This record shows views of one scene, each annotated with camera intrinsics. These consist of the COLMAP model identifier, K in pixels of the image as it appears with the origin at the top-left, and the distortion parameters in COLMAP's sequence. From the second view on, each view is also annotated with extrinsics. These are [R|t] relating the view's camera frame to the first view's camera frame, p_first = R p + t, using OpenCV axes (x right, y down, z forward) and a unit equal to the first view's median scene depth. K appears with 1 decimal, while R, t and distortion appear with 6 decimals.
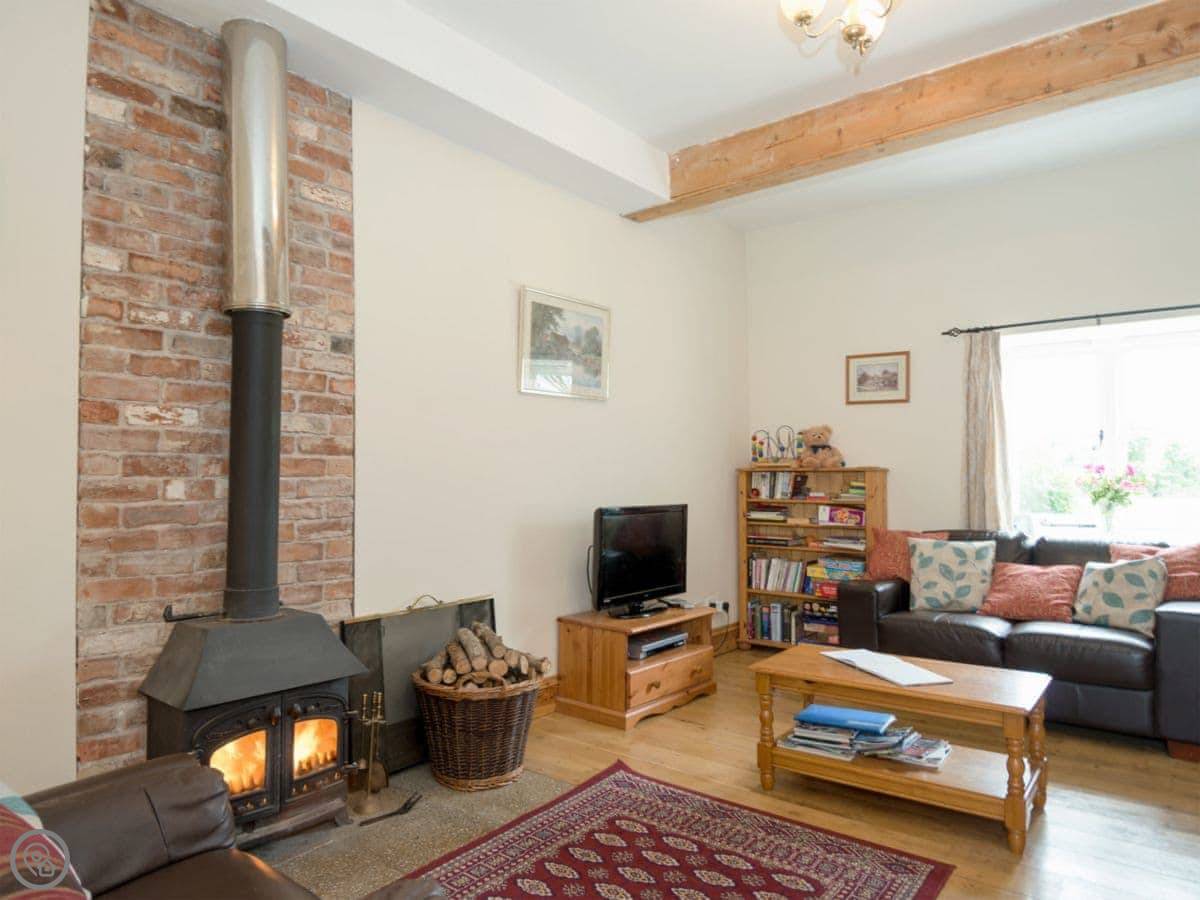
lens RADIAL K [[787.9, 0, 583.5], [0, 787.9, 453.1], [0, 0, 1]] dist [0.023085, -0.020972]
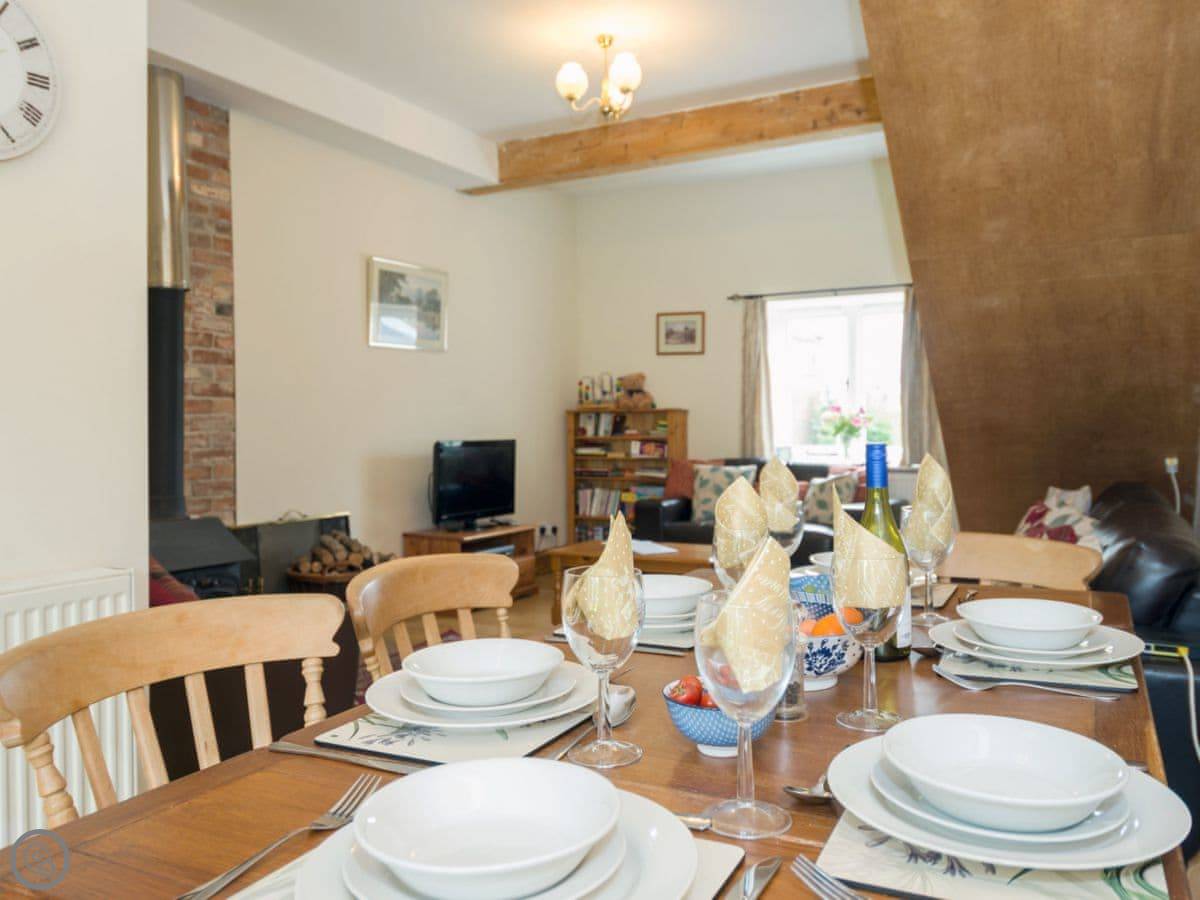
lens RADIAL K [[943.3, 0, 624.4], [0, 943.3, 420.2], [0, 0, 1]] dist [0.045395, -0.010068]
pose [[0.980925, -0.003497, 0.194355, 0.023951], [-0.001319, 0.999695, 0.024645, 0.001172], [-0.194382, -0.024431, 0.980622, -0.607678]]
